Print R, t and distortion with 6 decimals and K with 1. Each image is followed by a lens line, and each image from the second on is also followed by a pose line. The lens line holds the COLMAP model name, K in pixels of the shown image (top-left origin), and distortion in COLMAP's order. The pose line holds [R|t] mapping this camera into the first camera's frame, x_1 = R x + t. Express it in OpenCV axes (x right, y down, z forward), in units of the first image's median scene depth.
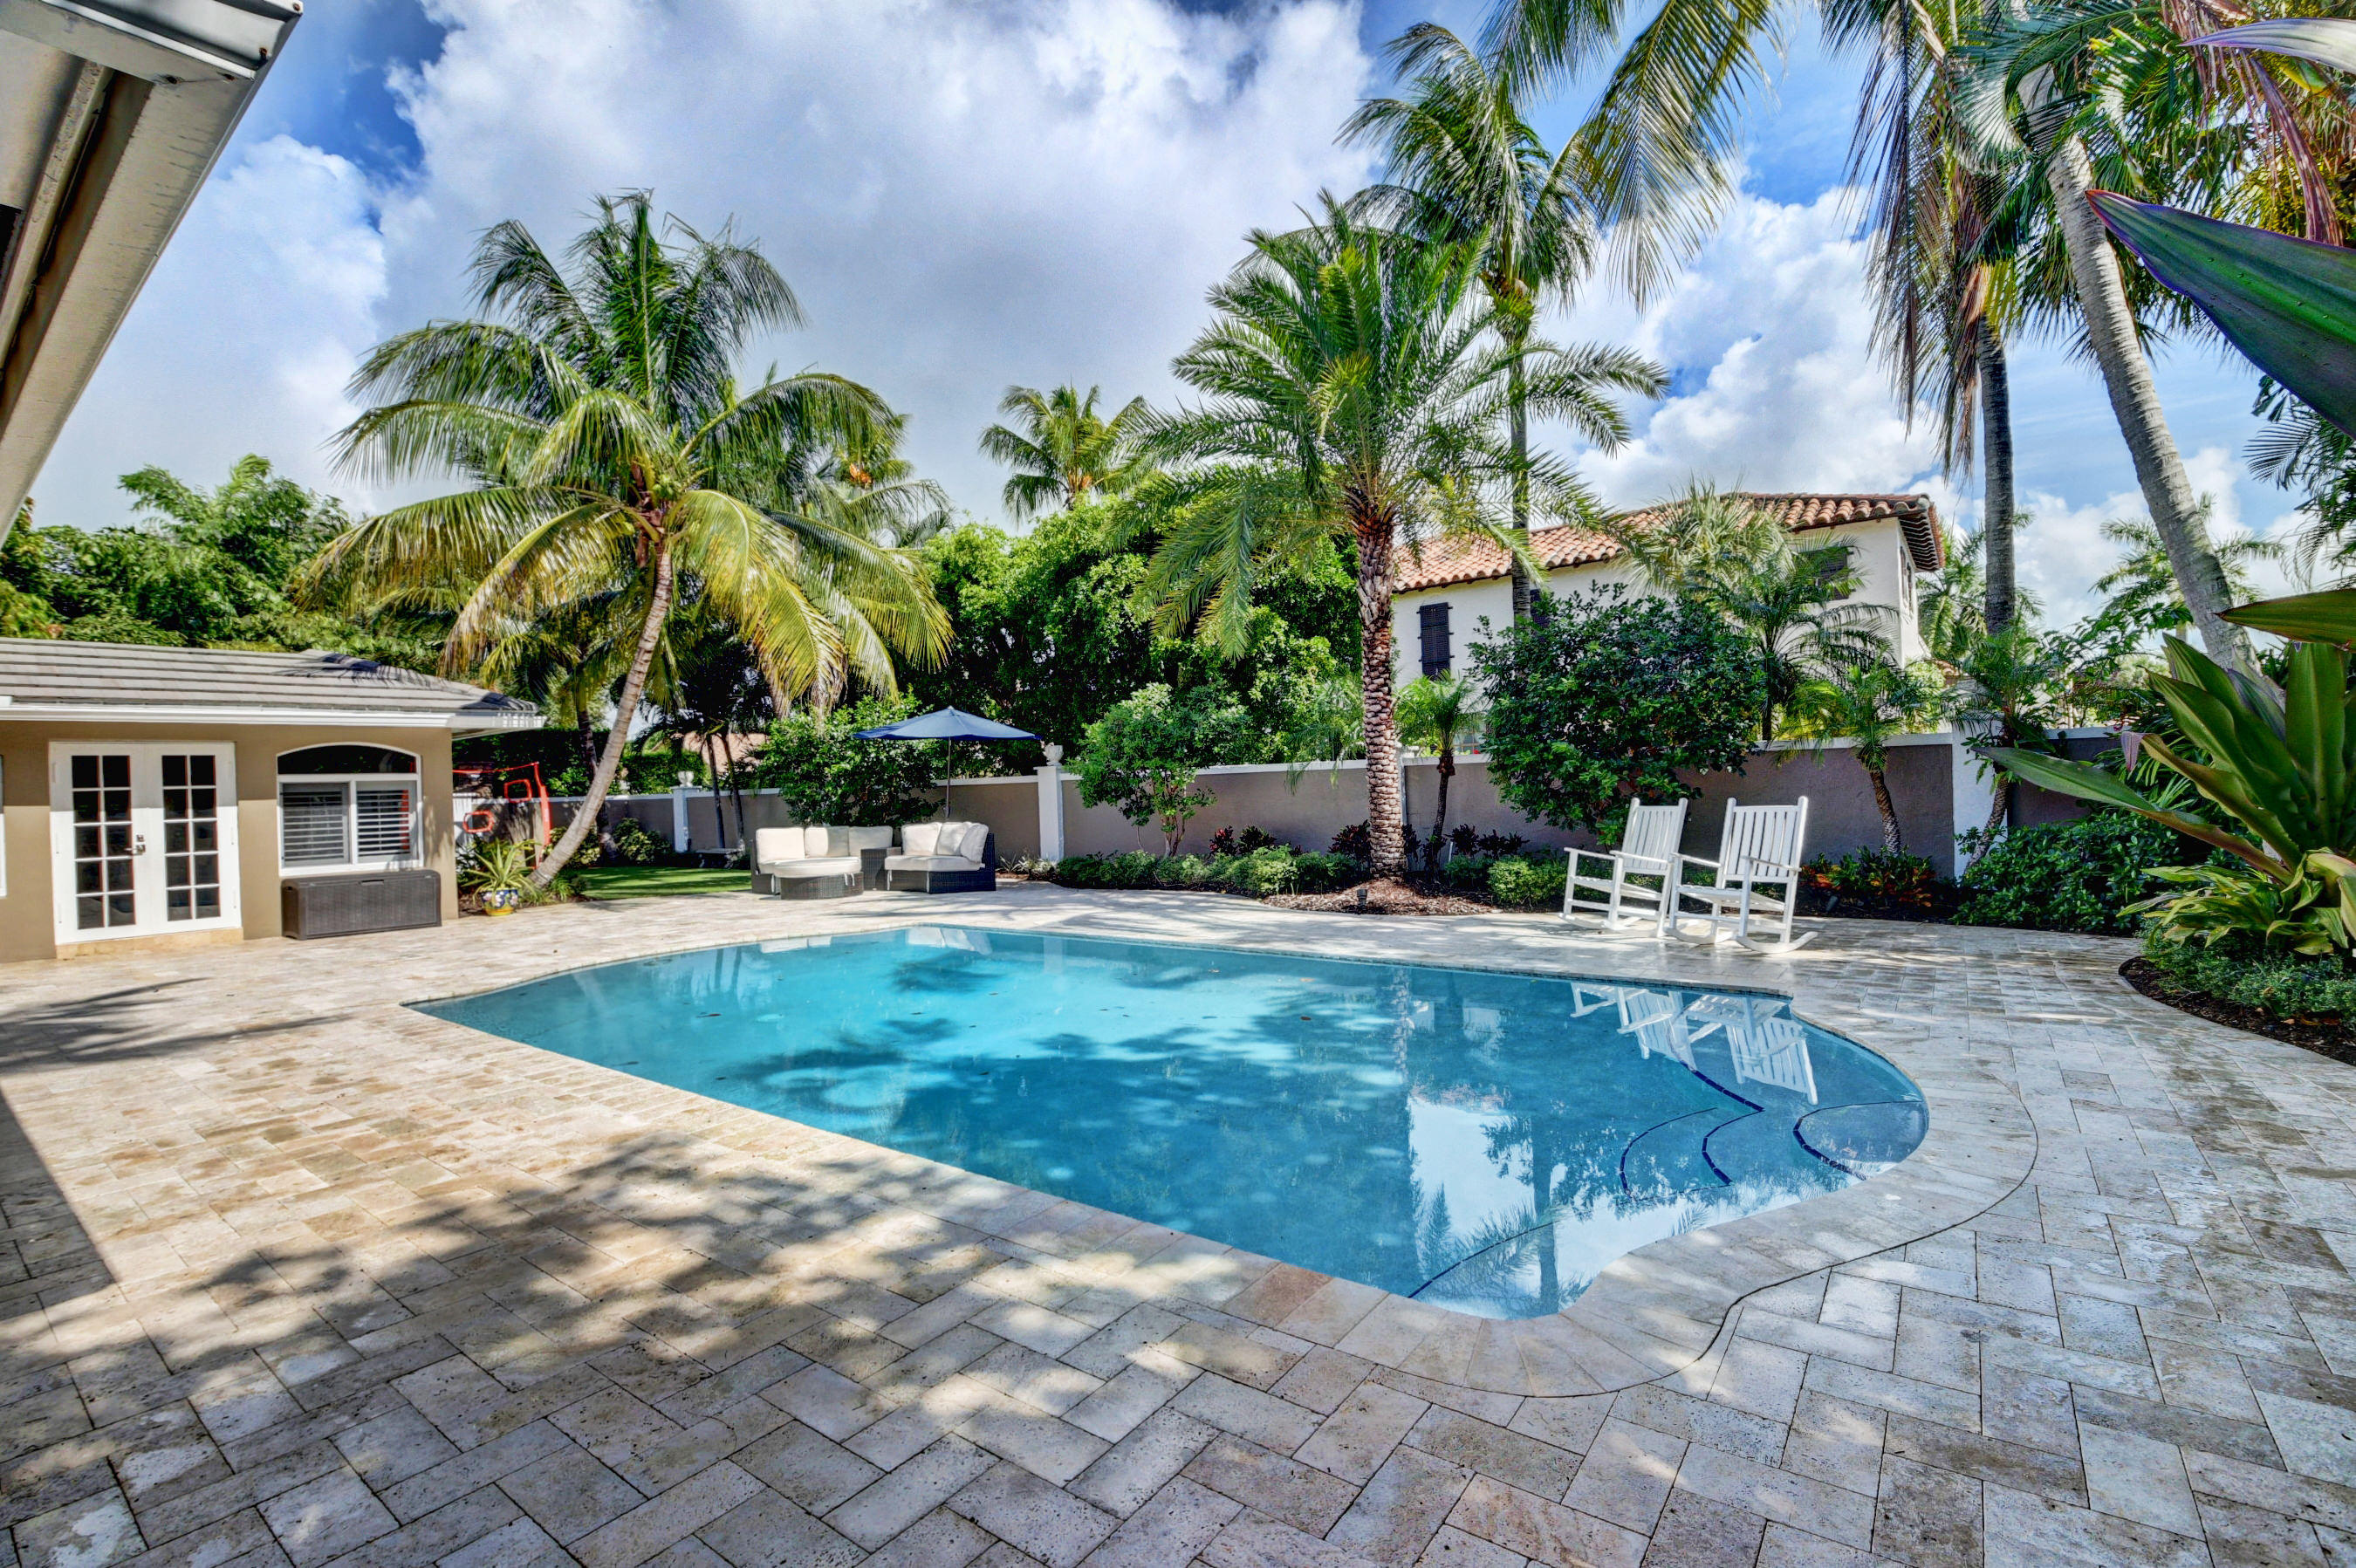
lens RADIAL K [[1032.0, 0, 1178.0], [0, 1032.0, 784.0], [0, 0, 1]] dist [-0.001740, -0.010273]
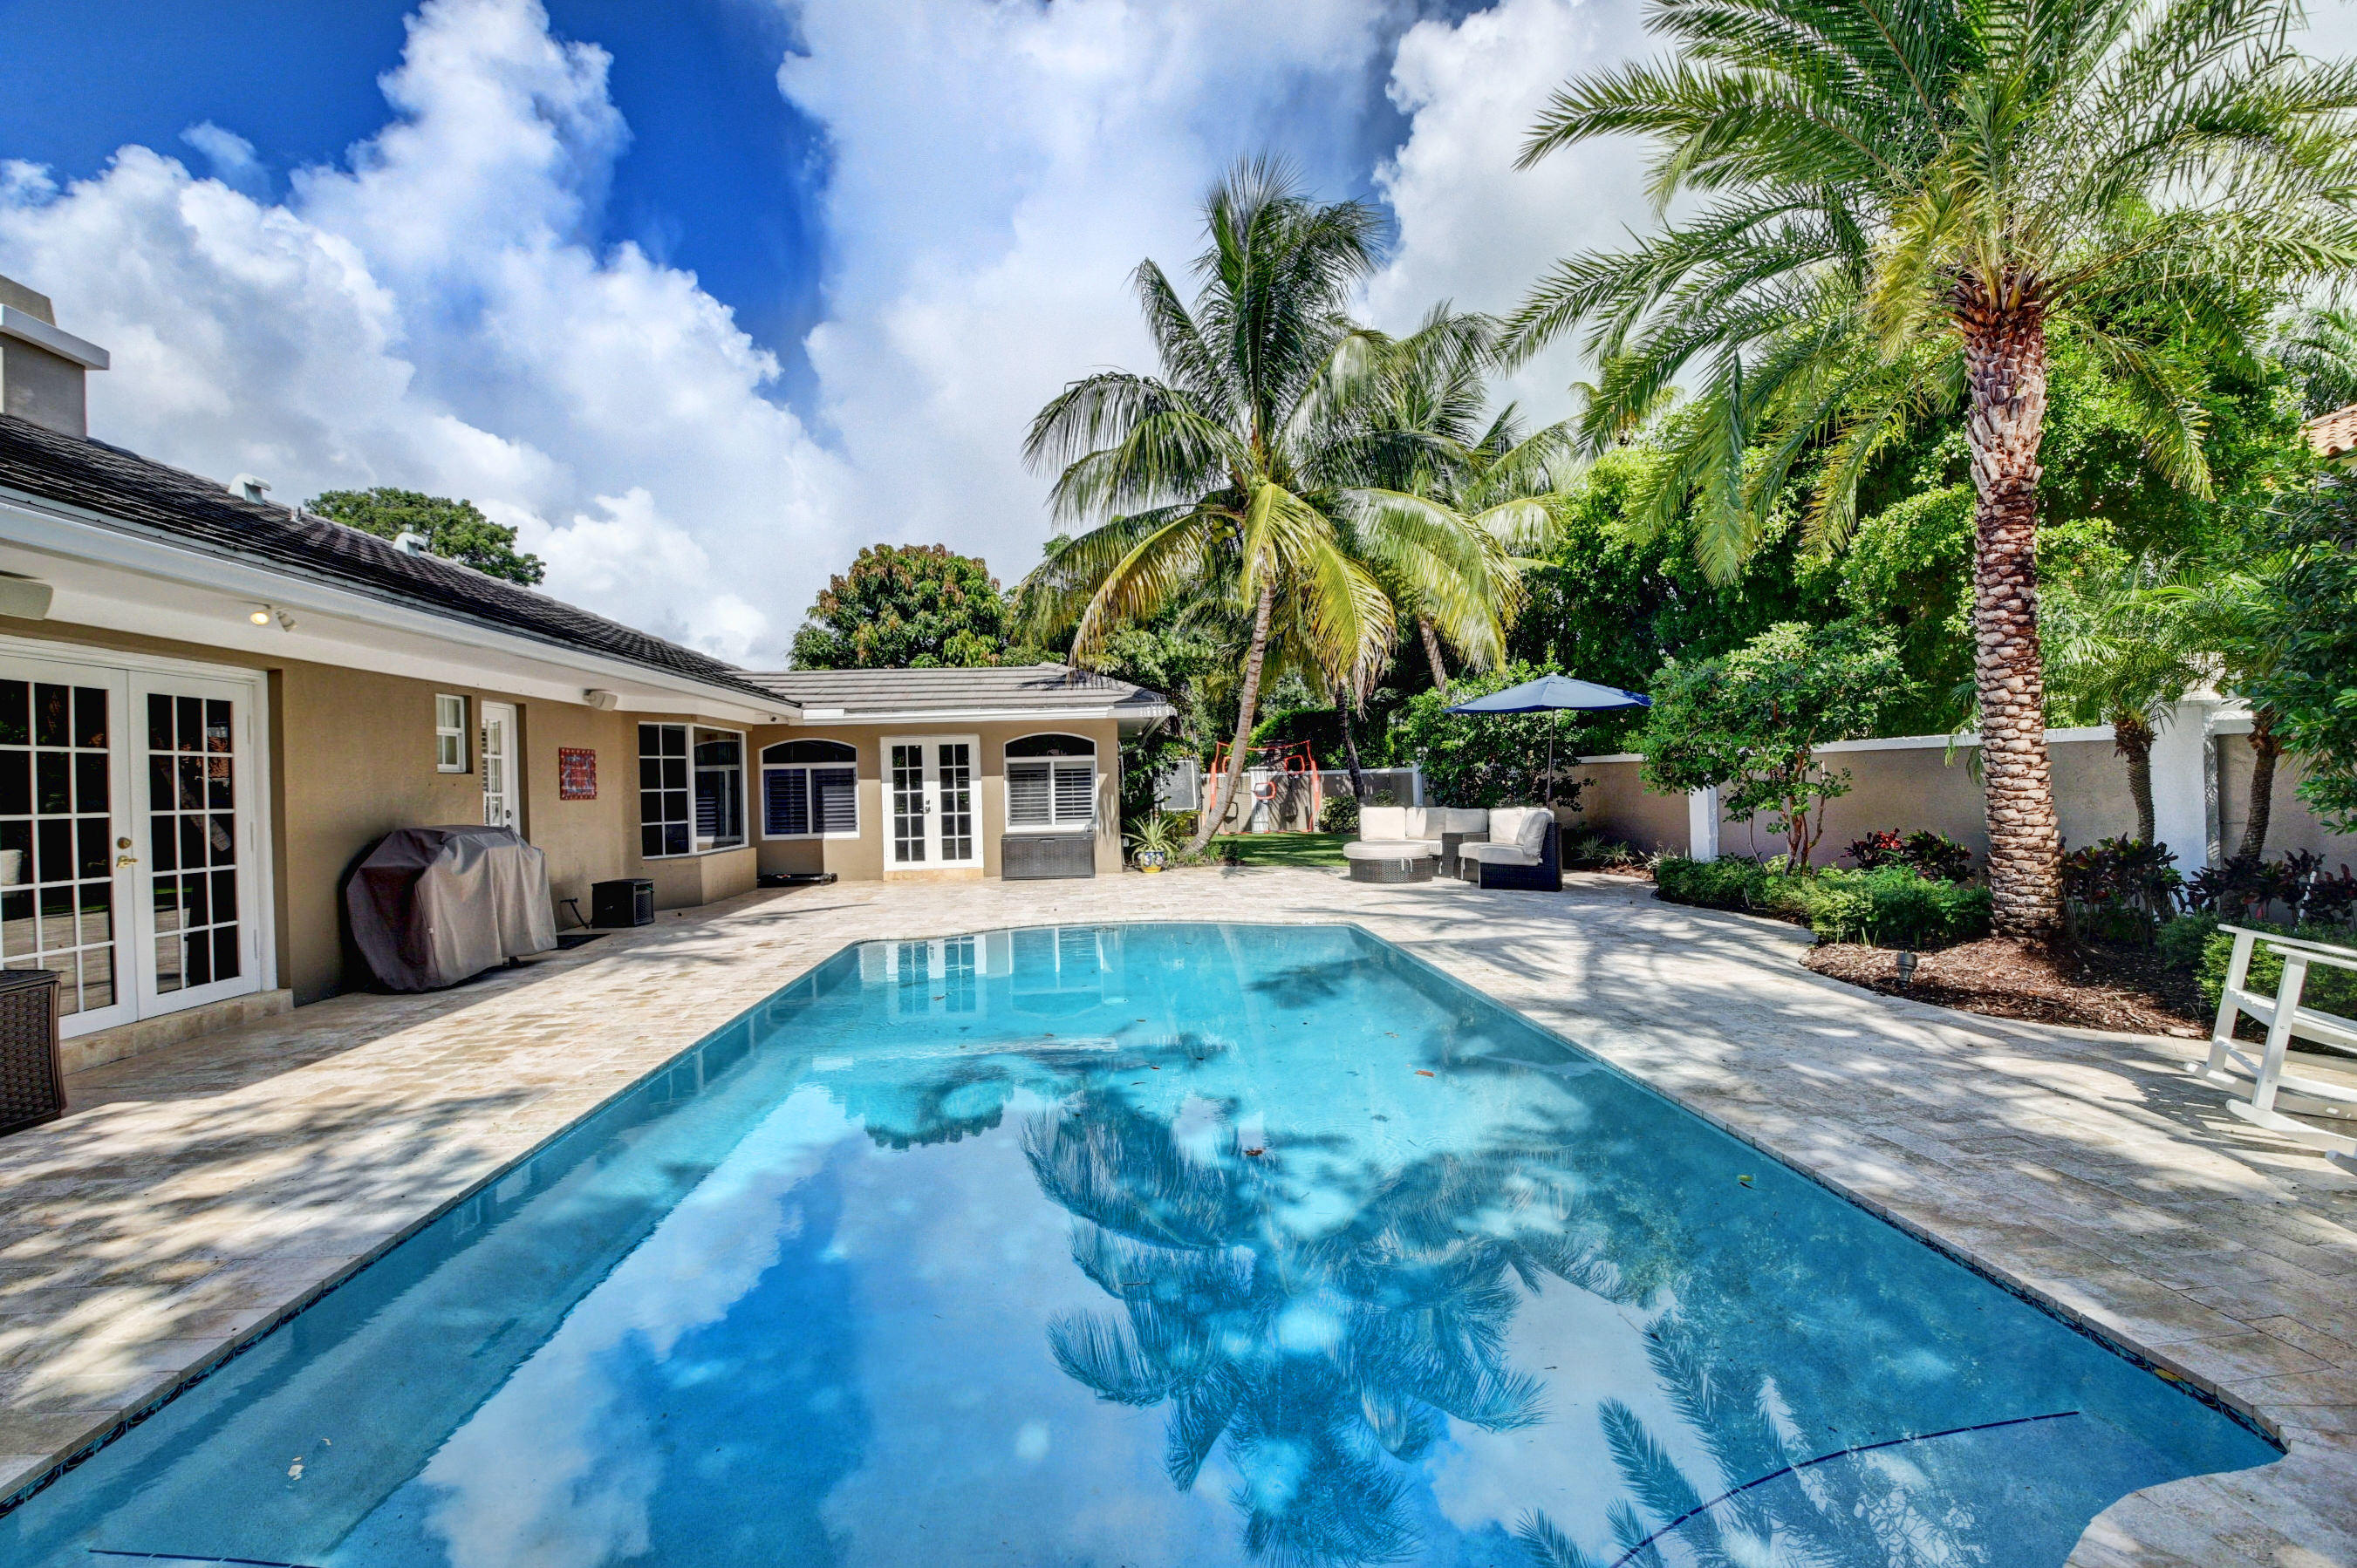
lens RADIAL K [[1032.3, 0, 1178.5], [0, 1032.3, 784.0], [0, 0, 1]] dist [-0.001740, -0.010273]
pose [[0.662196, 0.017560, -0.749125, 0.315625], [0.005853, 0.999574, 0.028604, -0.012236], [0.749308, -0.023326, 0.661811, 0.286667]]
